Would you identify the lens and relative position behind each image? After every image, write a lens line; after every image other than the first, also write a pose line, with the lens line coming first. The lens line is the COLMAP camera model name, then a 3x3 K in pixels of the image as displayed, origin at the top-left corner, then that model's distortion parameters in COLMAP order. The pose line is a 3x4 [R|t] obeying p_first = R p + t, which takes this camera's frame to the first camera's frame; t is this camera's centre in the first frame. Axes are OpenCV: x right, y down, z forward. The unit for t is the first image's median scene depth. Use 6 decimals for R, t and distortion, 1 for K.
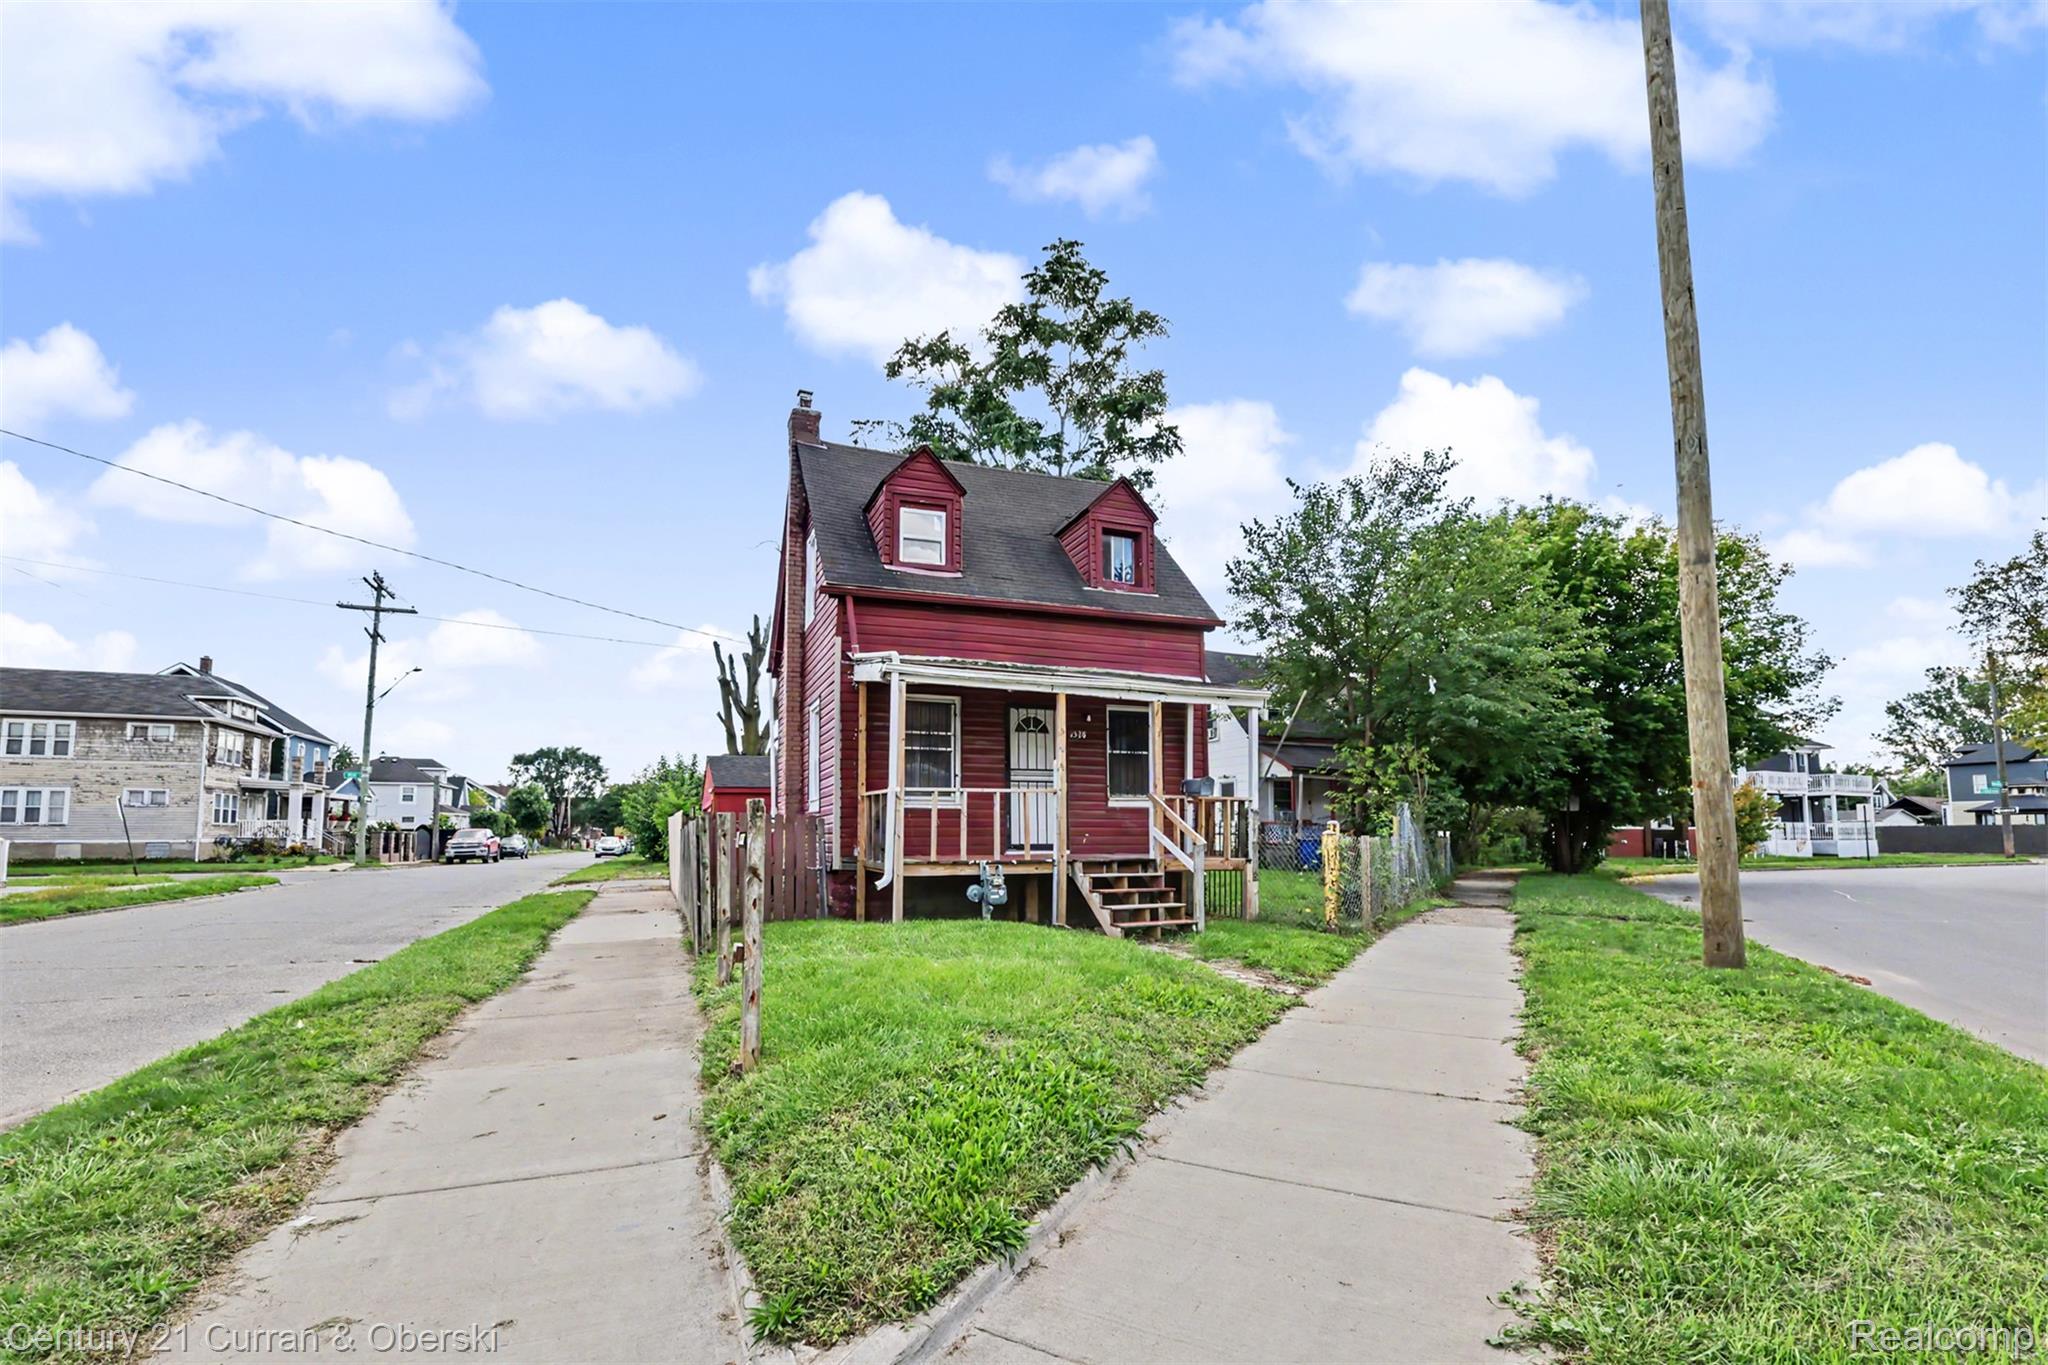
lens RADIAL K [[930.3, 0, 1031.7], [0, 930.3, 719.4], [0, 0, 1]] dist [0.001587, 0.000154]
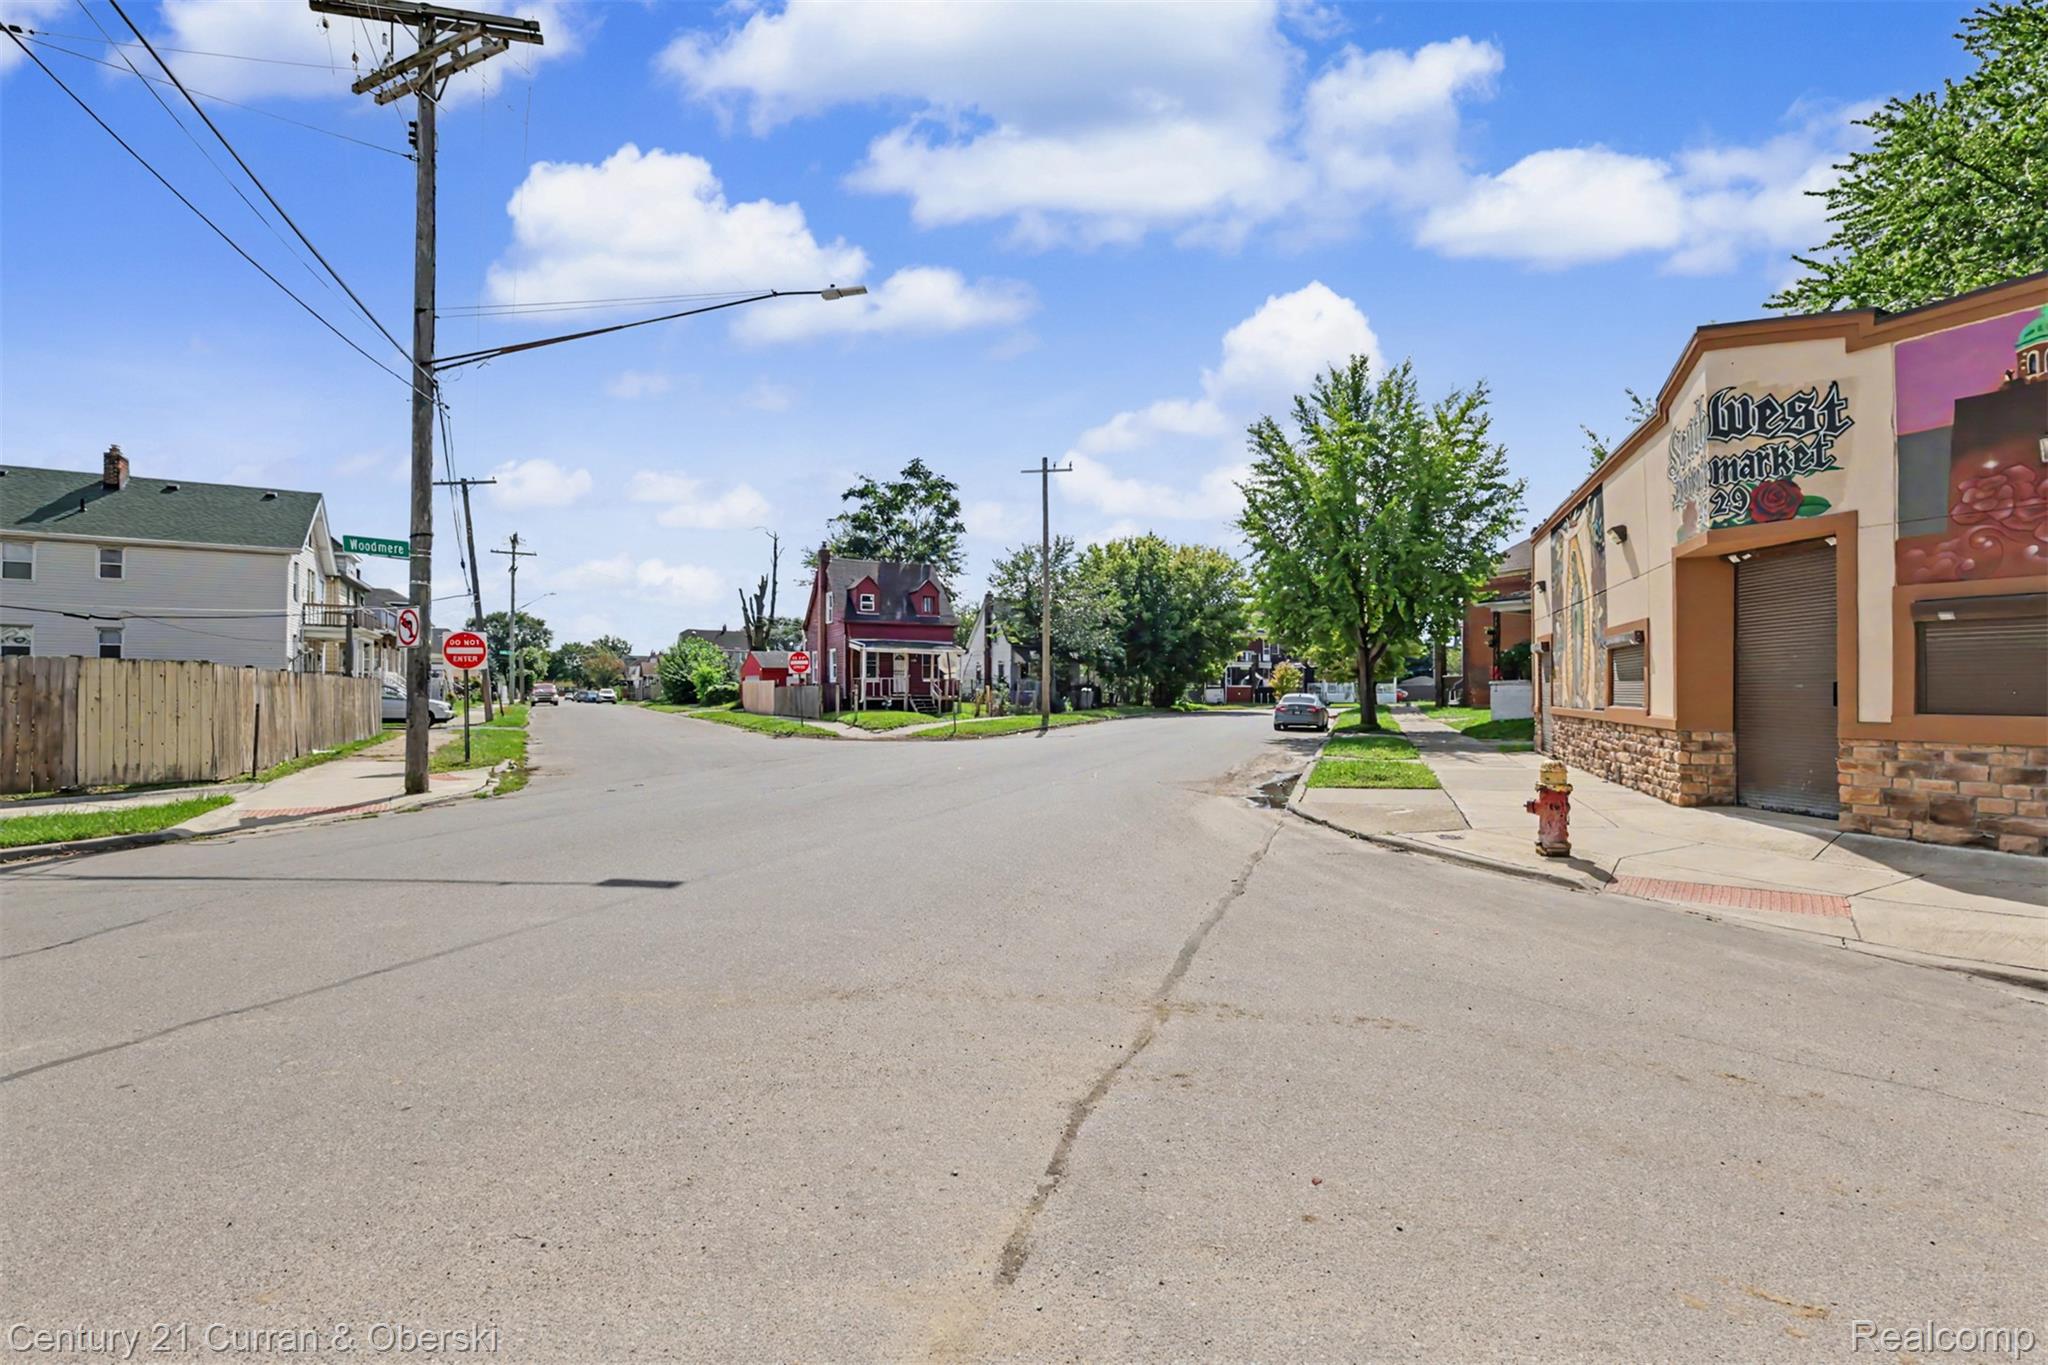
lens RADIAL K [[914.5, 0, 1024.9], [0, 914.5, 670.2], [0, 0, 1]] dist [0.002011, 0.000027]
pose [[0.993791, 0.004425, 0.111178, 0.055116], [-0.016094, 0.994418, 0.104276, -0.199481], [-0.110096, -0.105417, 0.988315, -1.544324]]
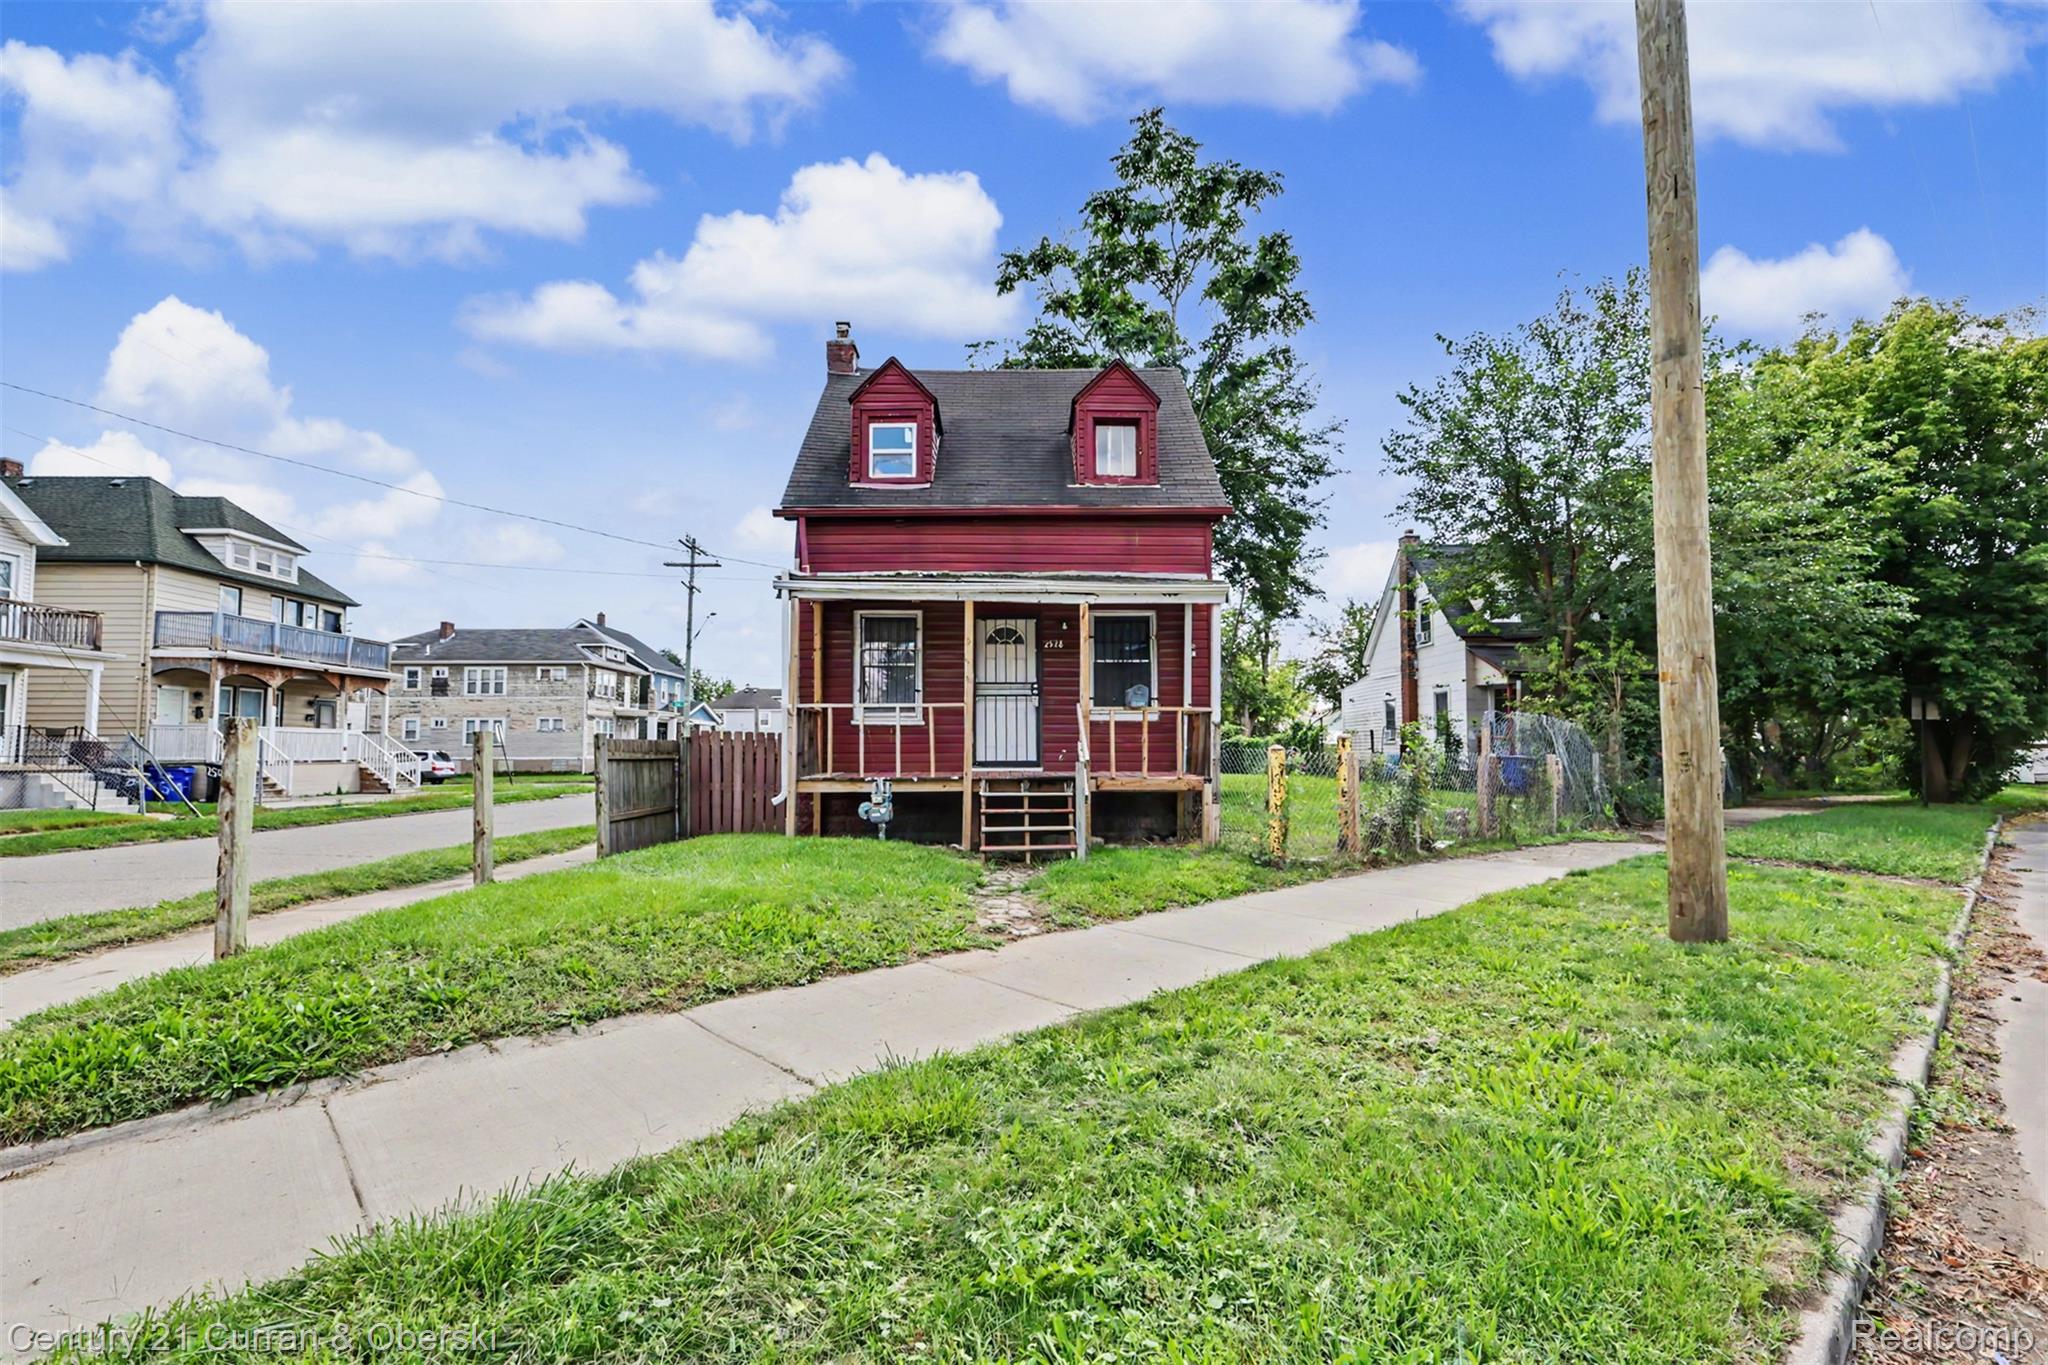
lens RADIAL K [[914.5, 0, 1024.9], [0, 914.5, 670.2], [0, 0, 1]] dist [0.002011, 0.000027]
pose [[0.937519, -0.032965, -0.346369, 0.213058], [0.044575, 0.998678, 0.025604, 0.011086], [0.345067, -0.039444, 0.937749, 0.080231]]
